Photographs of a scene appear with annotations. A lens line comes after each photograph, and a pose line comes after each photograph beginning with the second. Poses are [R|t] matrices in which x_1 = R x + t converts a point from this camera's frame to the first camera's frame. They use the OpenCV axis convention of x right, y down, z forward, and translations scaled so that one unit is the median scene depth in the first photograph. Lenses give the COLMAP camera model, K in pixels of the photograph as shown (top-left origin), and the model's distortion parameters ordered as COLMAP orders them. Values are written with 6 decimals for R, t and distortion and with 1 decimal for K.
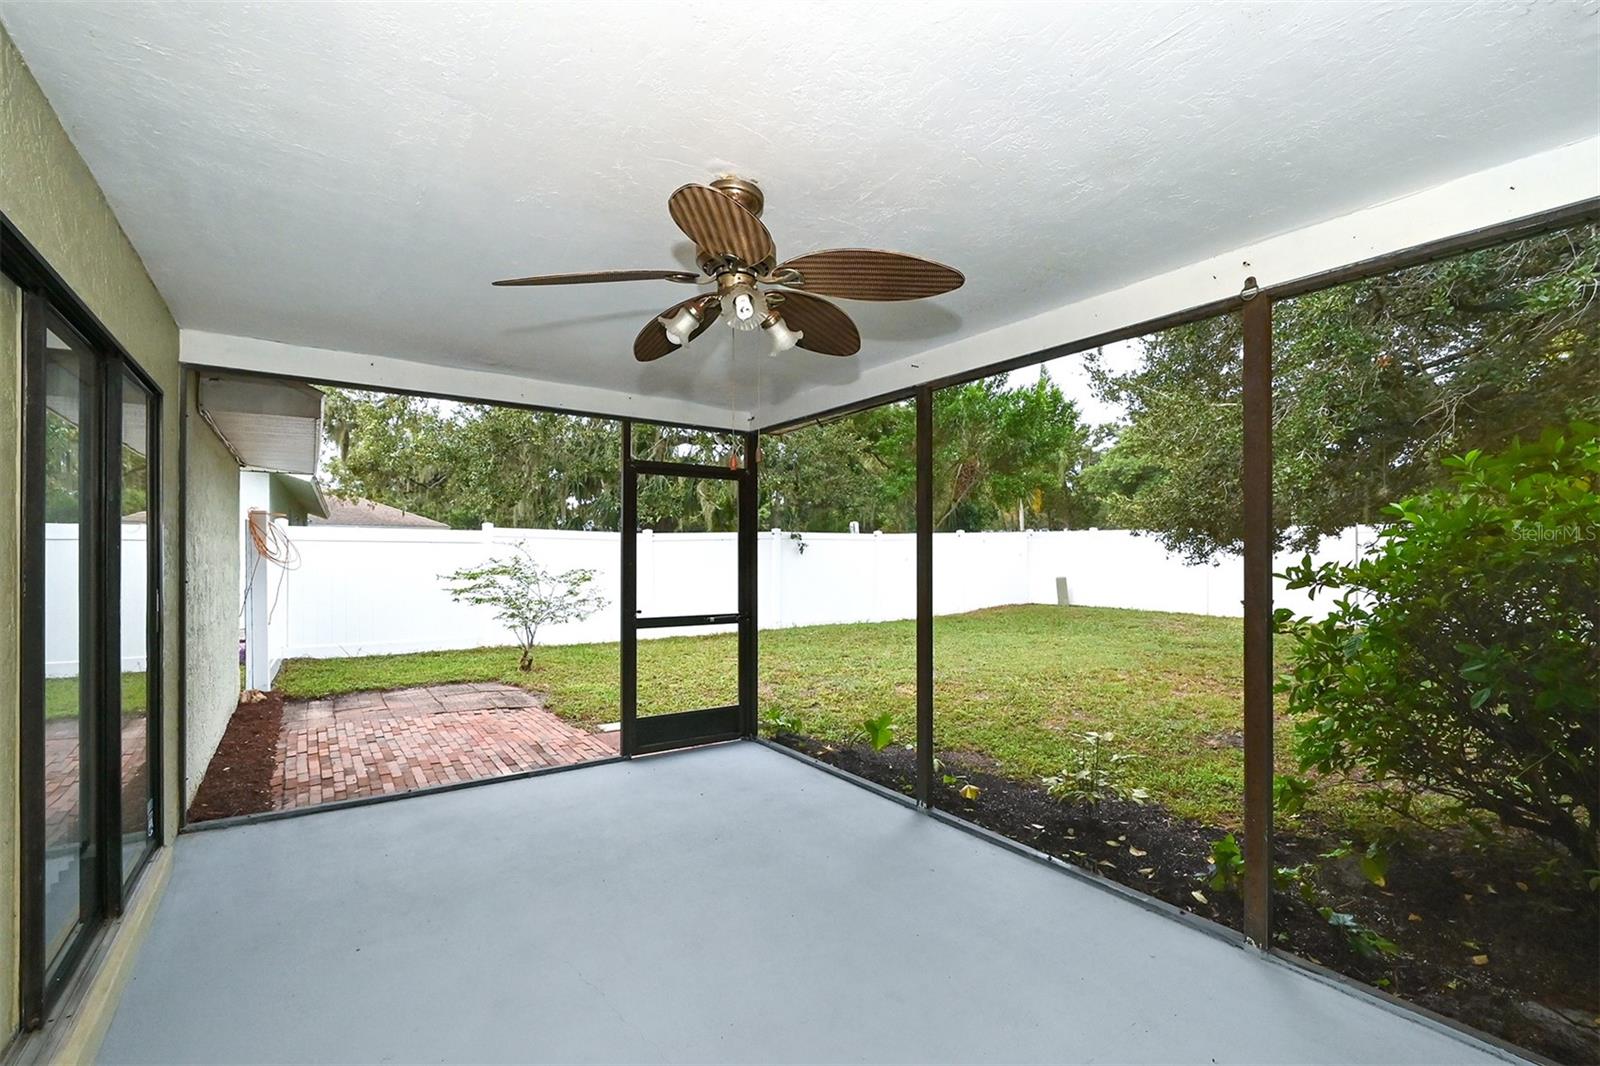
lens RADIAL K [[702.3, 0, 808.3], [0, 702.3, 546.9], [0, 0, 1]] dist [-0.015665, -0.001470]
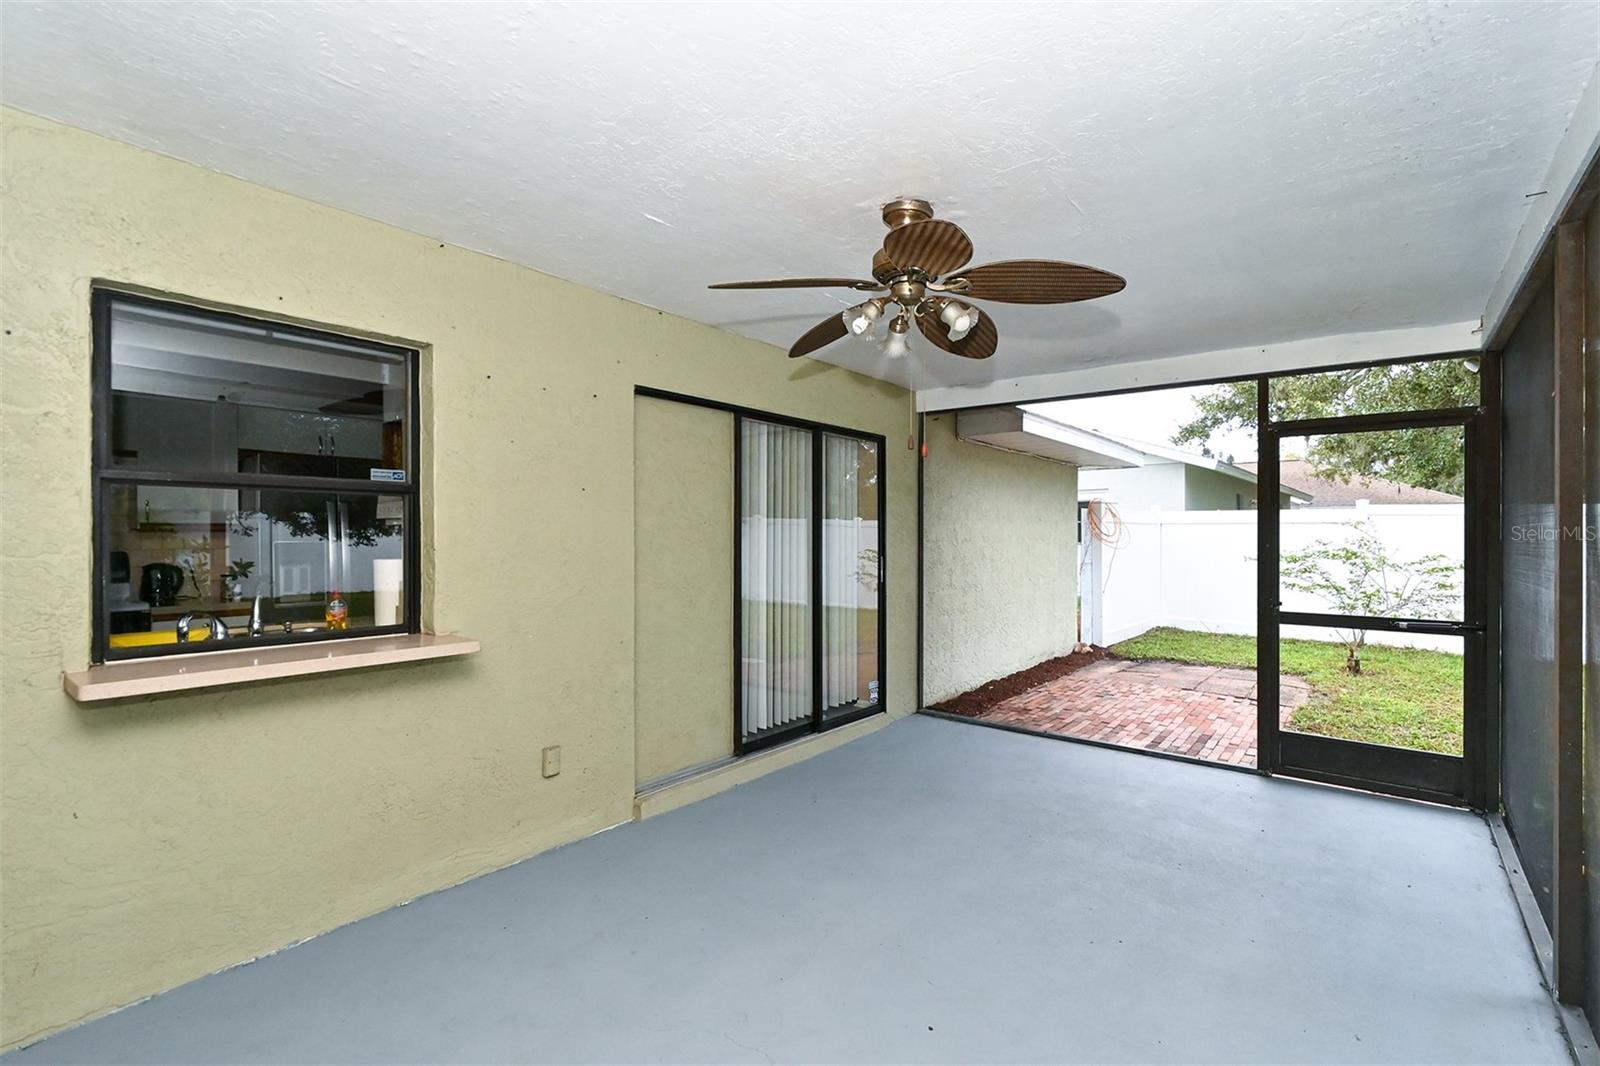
lens RADIAL K [[702.3, 0, 803.5], [0, 702.3, 528.9], [0, 0, 1]] dist [-0.015665, -0.001470]
pose [[0.257048, -0.012802, -0.966314, 0.415646], [0.012842, 0.999869, -0.009830, 0.003885], [0.966313, -0.009882, 0.257179, 0.236494]]
